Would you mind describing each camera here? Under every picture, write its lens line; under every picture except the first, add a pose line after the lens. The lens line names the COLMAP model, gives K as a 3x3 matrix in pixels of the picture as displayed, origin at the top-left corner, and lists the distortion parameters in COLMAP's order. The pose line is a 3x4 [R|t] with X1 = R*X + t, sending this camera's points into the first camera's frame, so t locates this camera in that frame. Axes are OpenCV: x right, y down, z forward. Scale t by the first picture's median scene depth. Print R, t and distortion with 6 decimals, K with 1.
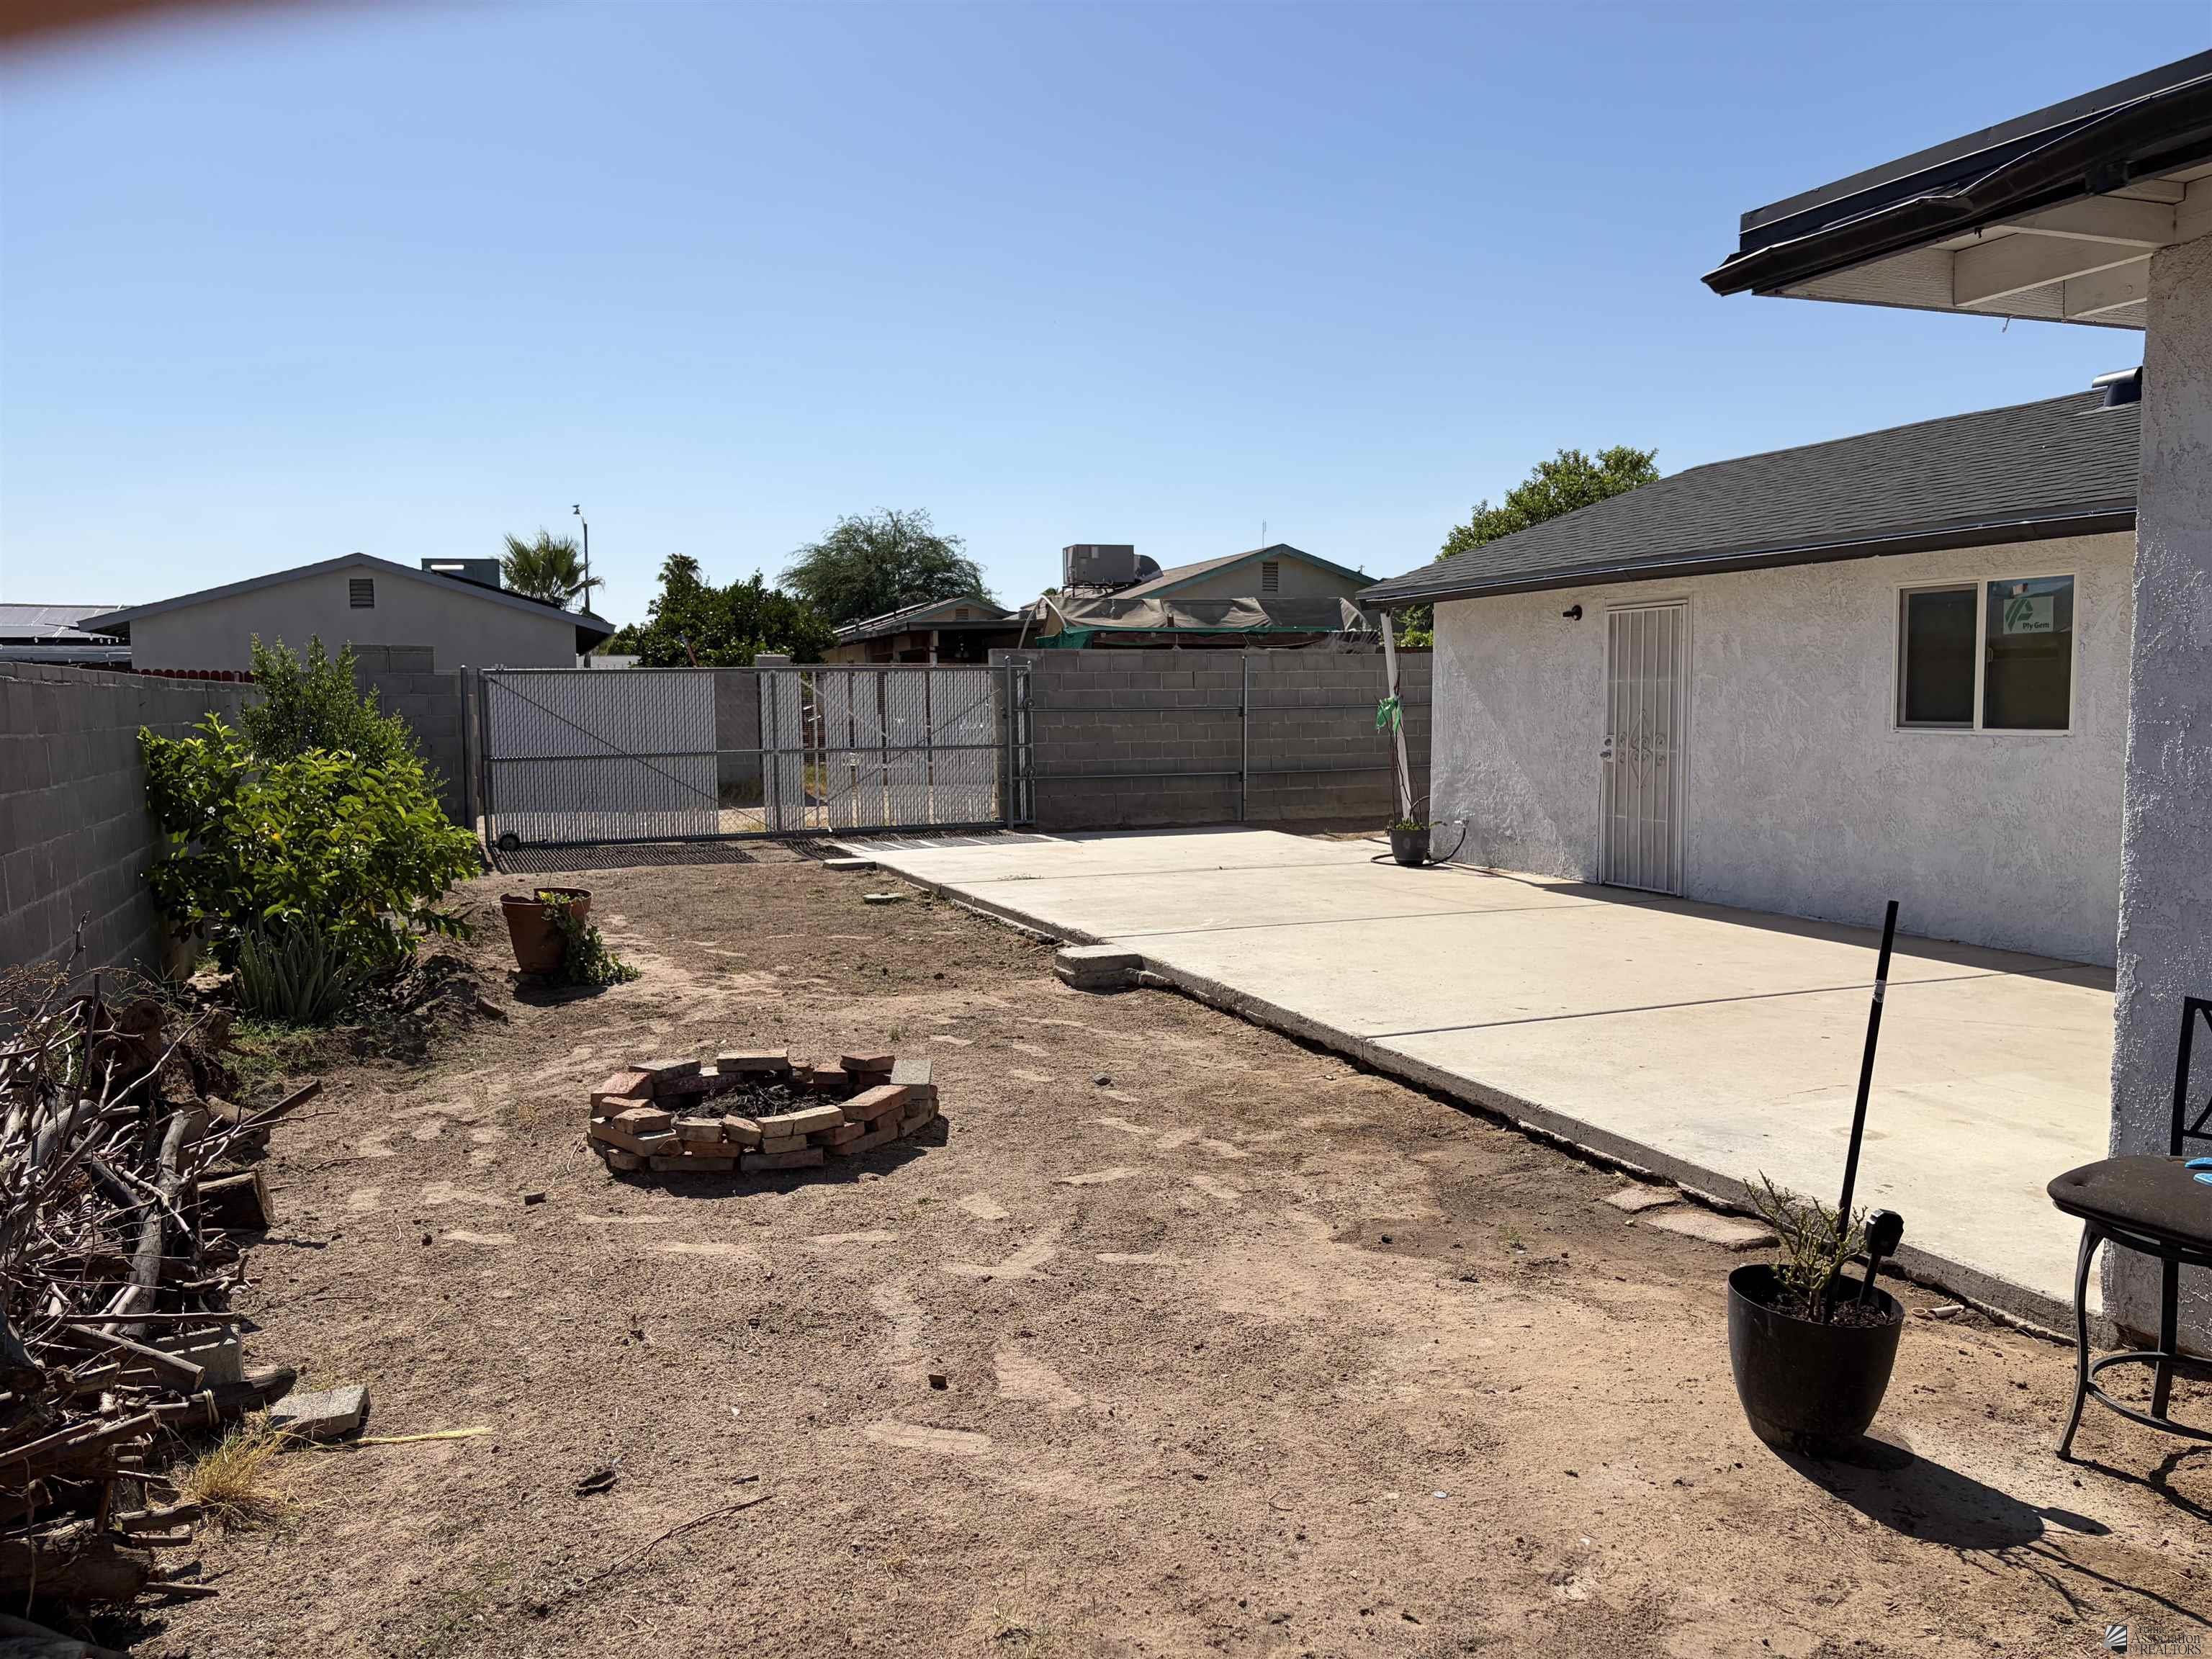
lens RADIAL K [[1679.4, 0, 1092.0], [0, 1679.4, 841.3], [0, 0, 1]] dist [0.066289, -0.071149]
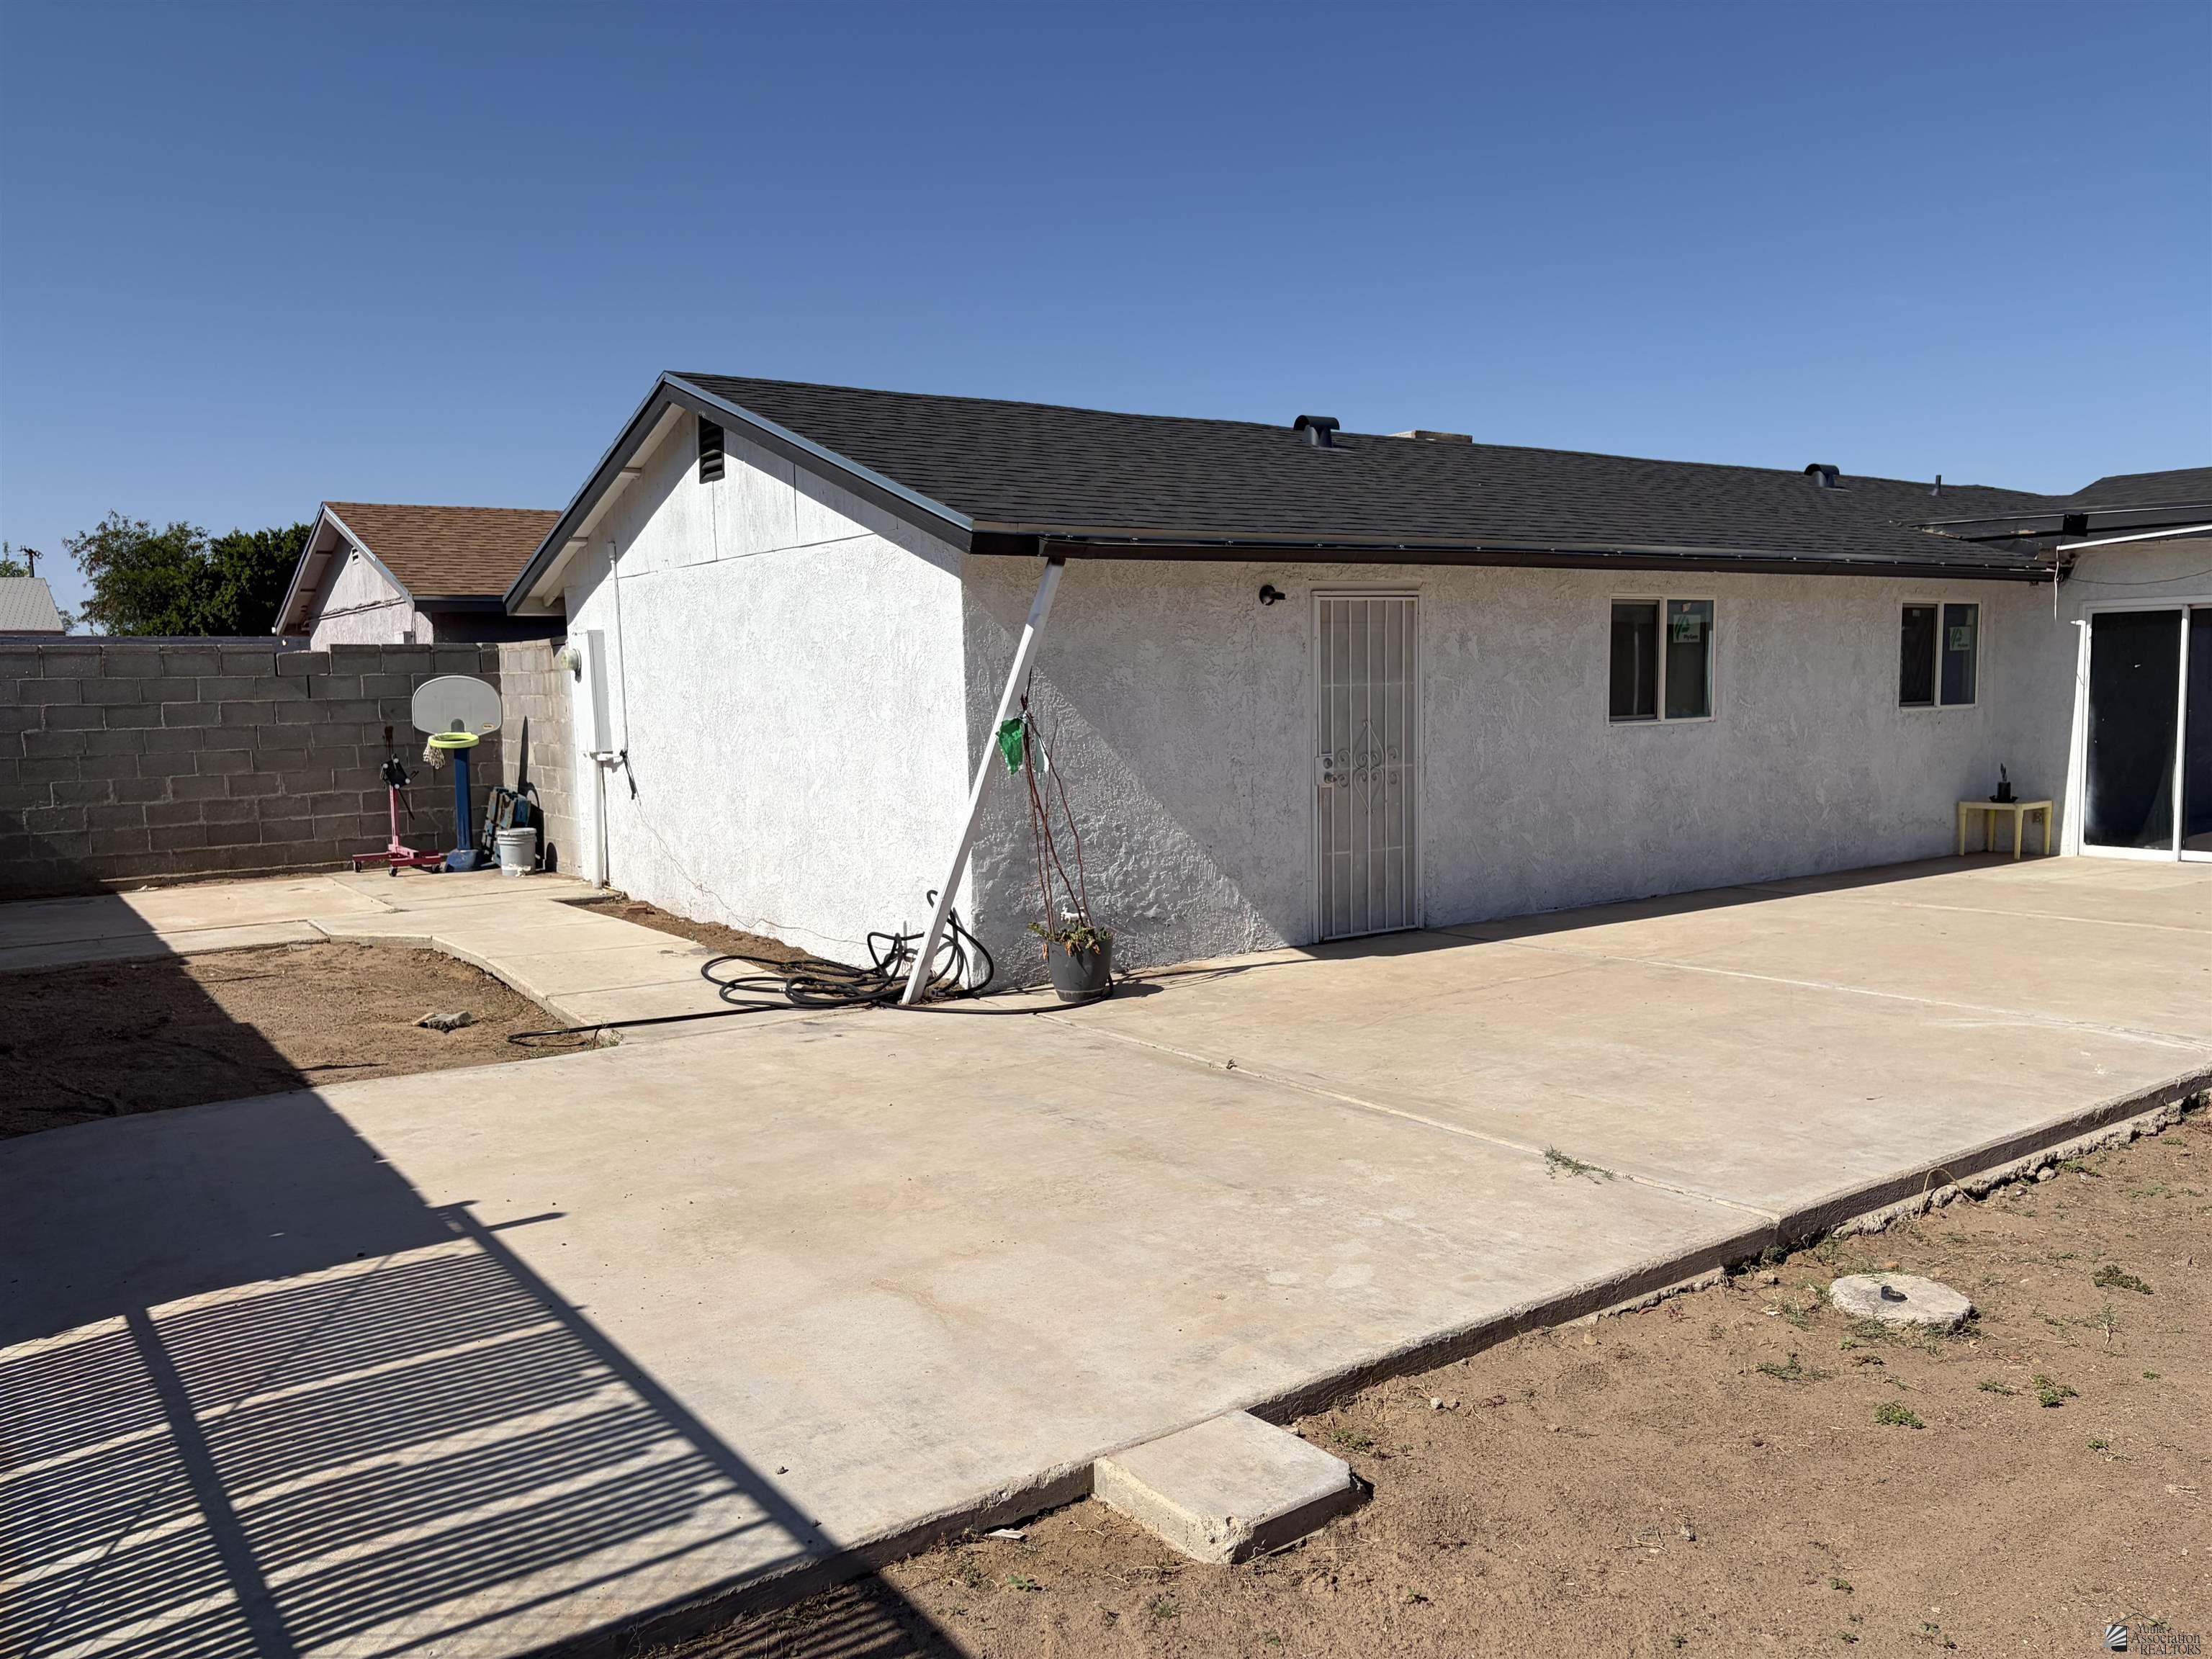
lens RADIAL K [[1679.4, 0, 1096.0], [0, 1679.4, 836.8], [0, 0, 1]] dist [0.066289, -0.071149]
pose [[-0.246128, -0.075607, 0.966284, -0.473594], [0.110085, 0.988321, 0.105372, -0.131393], [-0.962965, 0.132308, -0.234930, 1.427717]]
